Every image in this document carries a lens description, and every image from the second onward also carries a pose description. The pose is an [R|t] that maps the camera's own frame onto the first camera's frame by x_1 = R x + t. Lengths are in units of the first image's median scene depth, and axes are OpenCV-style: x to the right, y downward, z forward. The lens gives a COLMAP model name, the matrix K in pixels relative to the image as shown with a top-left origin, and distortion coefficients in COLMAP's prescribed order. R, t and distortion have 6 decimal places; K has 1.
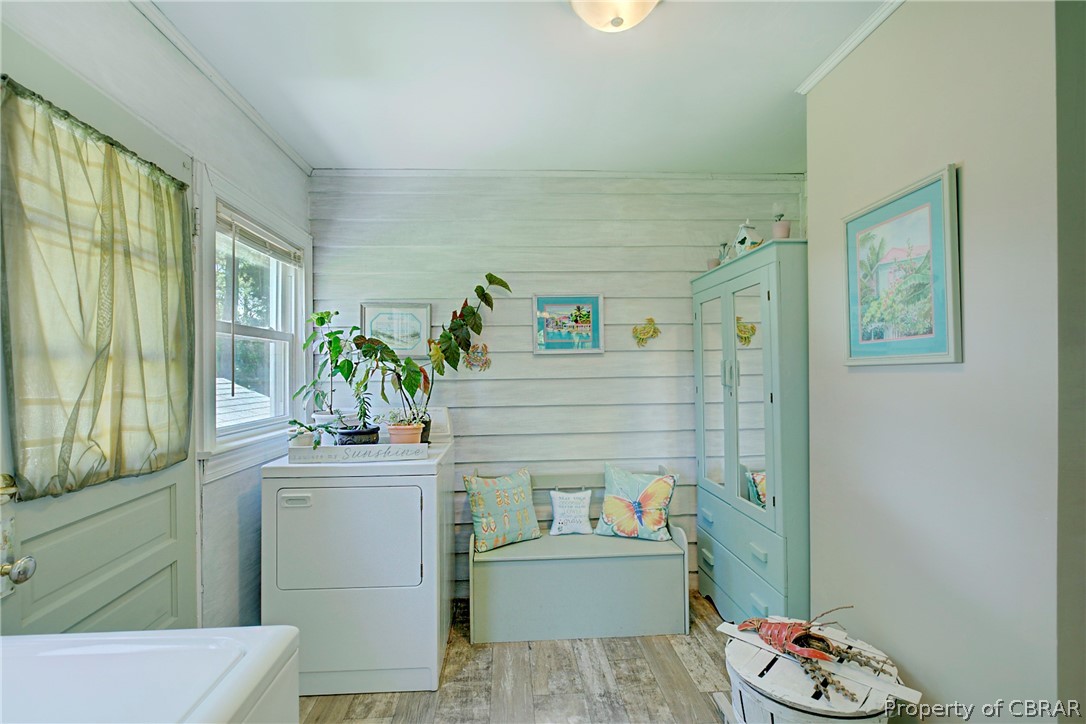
lens RADIAL K [[495.6, 0, 542.2], [0, 495.6, 358.6], [0, 0, 1]] dist [-0.022513, 0.002359]
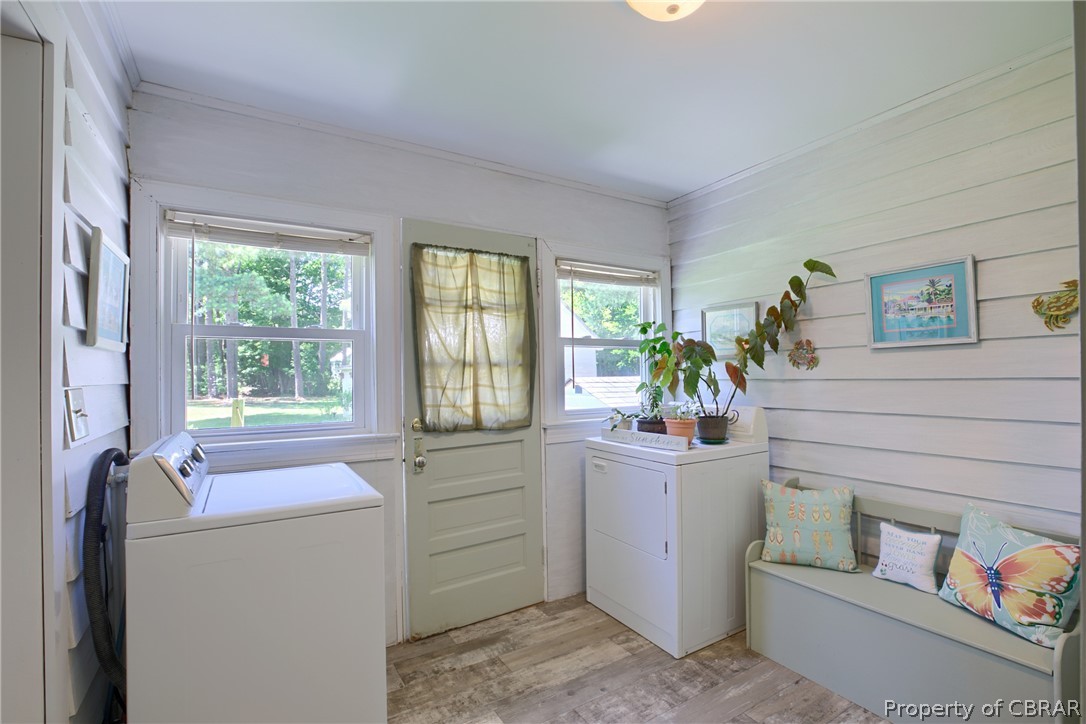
lens RADIAL K [[495.6, 0, 546.8], [0, 495.6, 367.2], [0, 0, 1]] dist [-0.022513, 0.002359]
pose [[0.465623, -0.010395, -0.884922, 0.519287], [0.029164, 0.999568, 0.003604, 0.003258], [0.884503, -0.027486, 0.465725, 0.194732]]
